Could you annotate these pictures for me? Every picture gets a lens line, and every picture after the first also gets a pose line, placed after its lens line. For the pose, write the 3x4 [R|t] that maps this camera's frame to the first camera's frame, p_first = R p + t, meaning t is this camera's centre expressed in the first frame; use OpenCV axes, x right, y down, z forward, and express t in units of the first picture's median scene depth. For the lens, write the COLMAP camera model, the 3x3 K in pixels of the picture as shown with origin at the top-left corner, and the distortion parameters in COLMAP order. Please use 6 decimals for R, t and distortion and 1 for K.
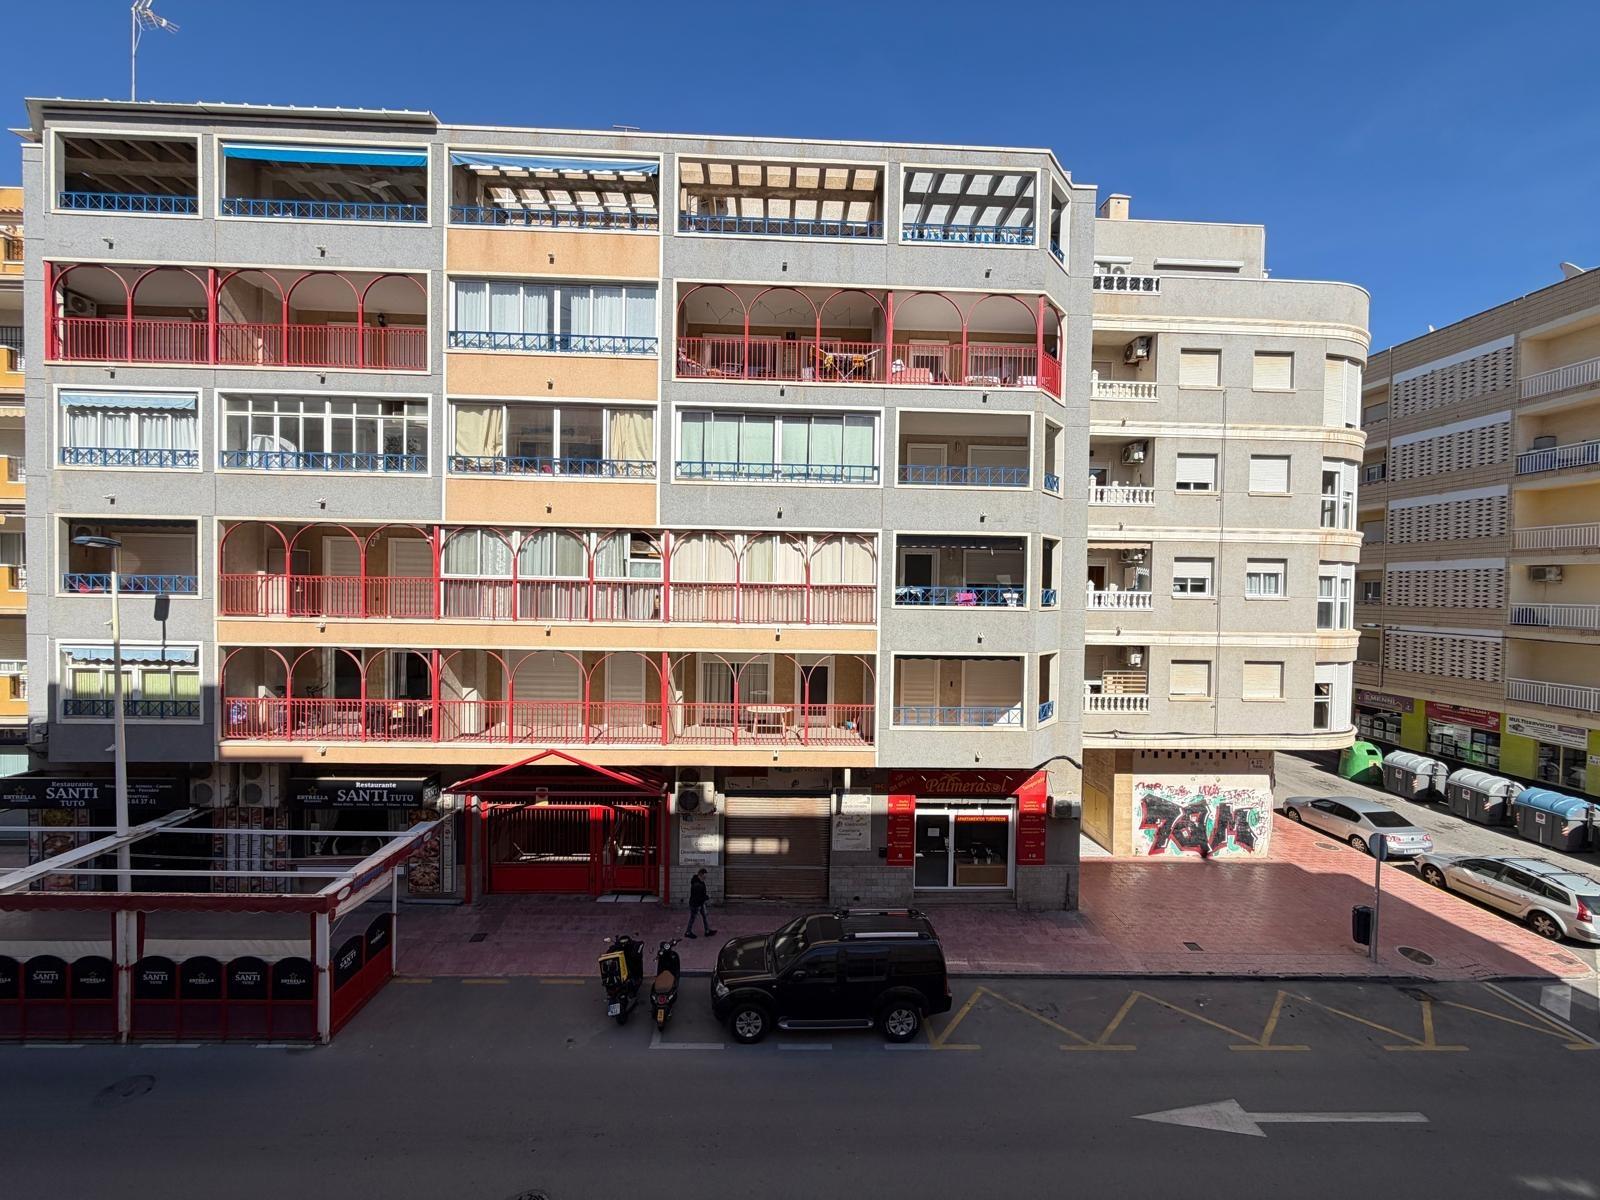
lens RADIAL K [[633.9, 0, 798.0], [0, 633.9, 602.6], [0, 0, 1]] dist [0.000841, -0.000098]
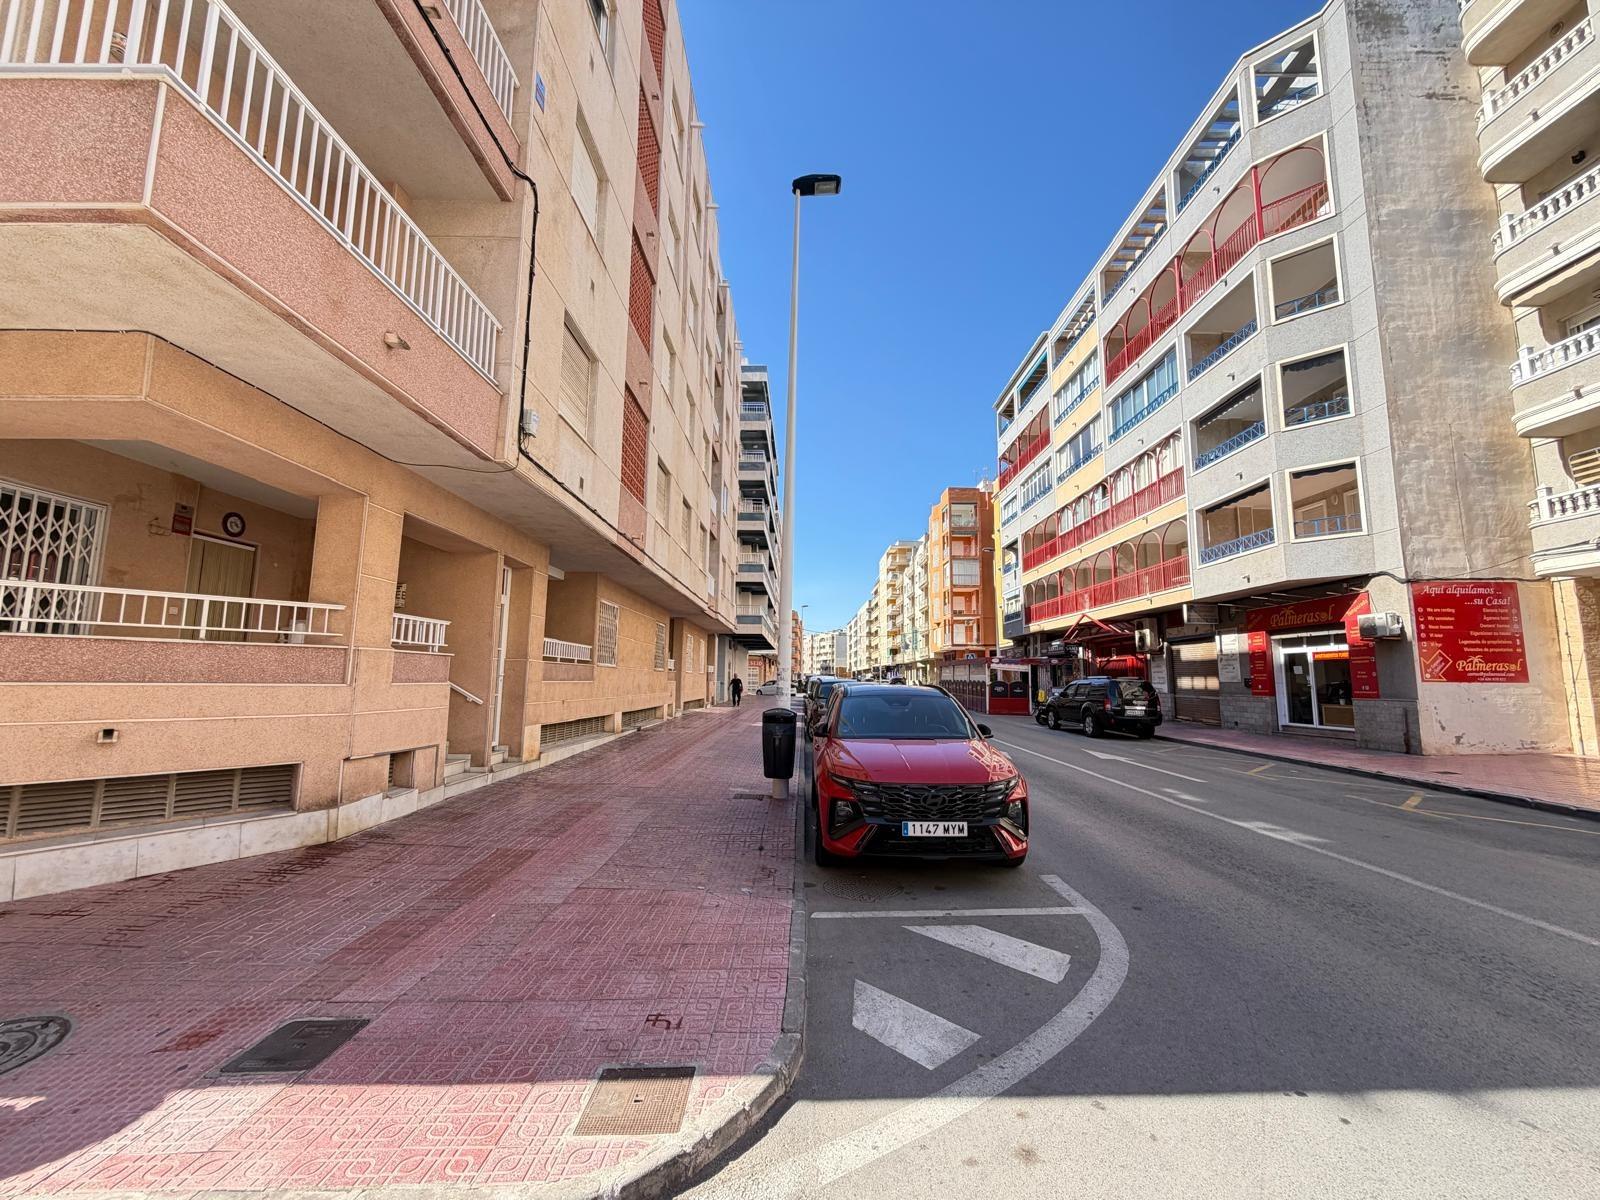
lens RADIAL K [[633.9, 0, 798.0], [0, 633.9, 602.6], [0, 0, 1]] dist [0.000841, -0.000098]
pose [[-0.043894, -0.138218, -0.989429, 1.443711], [-0.029675, 0.990127, -0.136999, 0.470260], [0.998595, 0.023348, -0.047562, 0.262185]]
